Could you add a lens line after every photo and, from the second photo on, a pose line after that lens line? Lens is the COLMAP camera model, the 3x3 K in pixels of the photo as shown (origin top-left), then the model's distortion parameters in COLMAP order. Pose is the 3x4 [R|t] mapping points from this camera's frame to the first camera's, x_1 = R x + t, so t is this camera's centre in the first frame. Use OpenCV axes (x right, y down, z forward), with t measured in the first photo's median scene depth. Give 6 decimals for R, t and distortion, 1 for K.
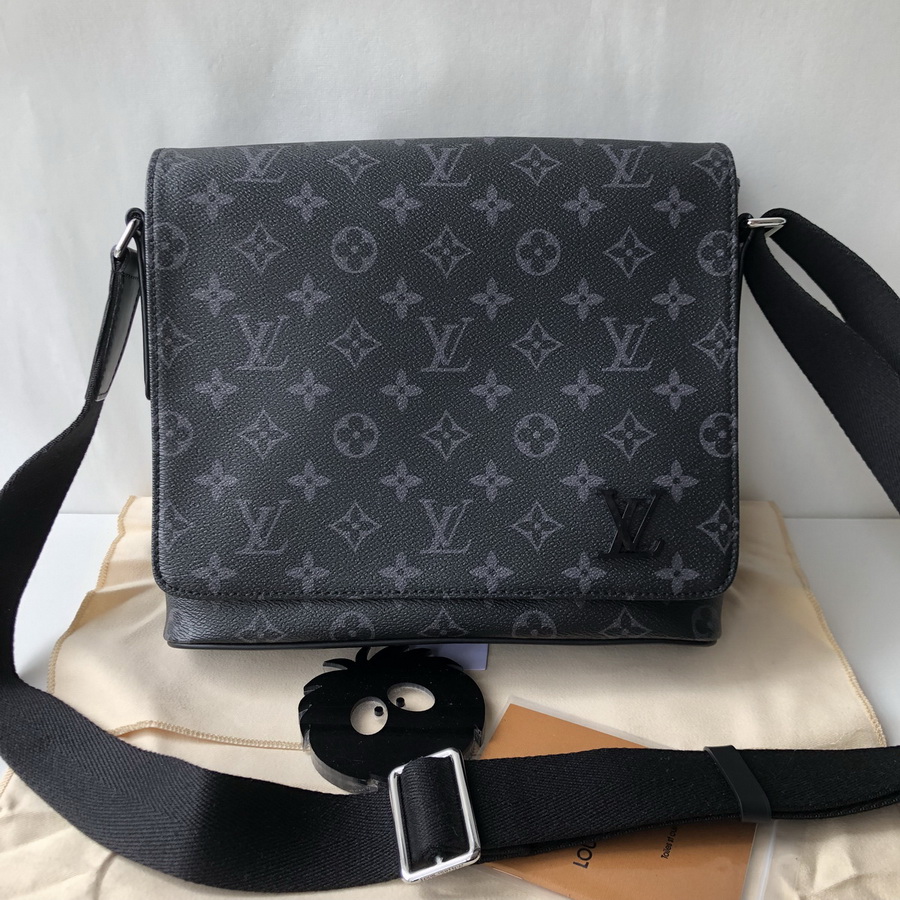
lens RADIAL K [[982.5, 0, 454.4], [0, 982.5, 448.1], [0, 0, 1]] dist [0.155147, -0.476654]
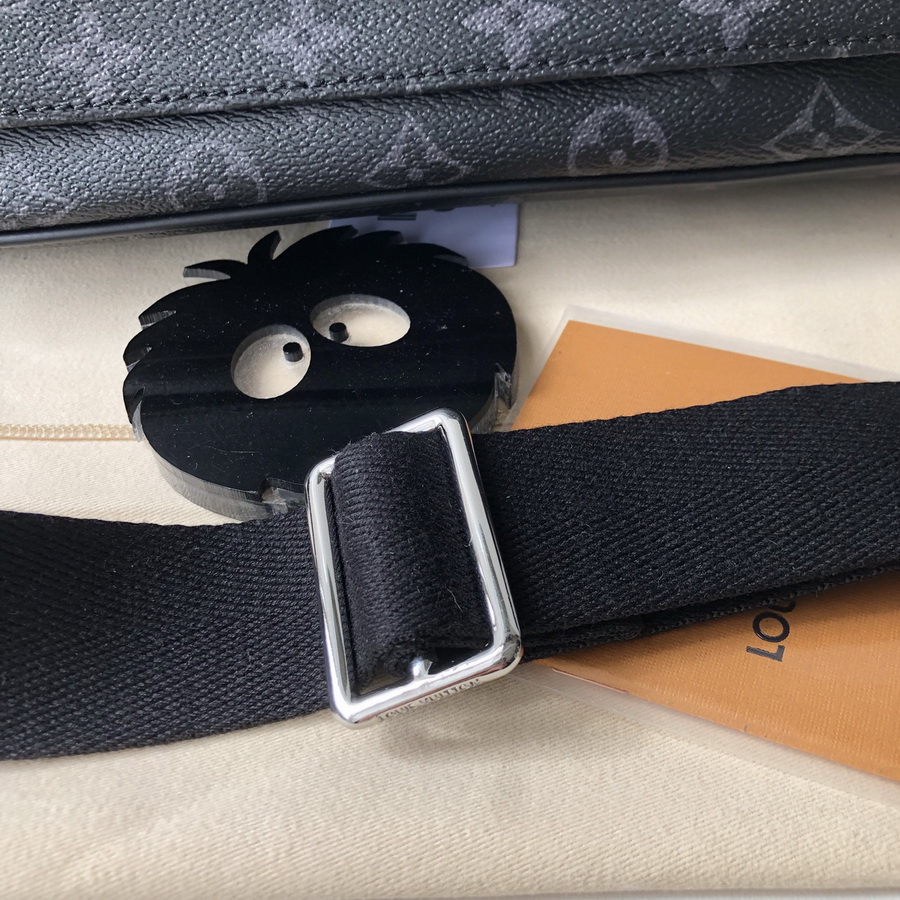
lens RADIAL K [[982.5, 0, 454.4], [0, 982.5, 448.1], [0, 0, 1]] dist [0.155147, -0.476654]
pose [[0.996765, -0.067033, -0.044334, 0.018587], [0.077151, 0.952618, 0.294224, 0.174982], [0.022511, -0.296692, 0.954708, 0.533548]]
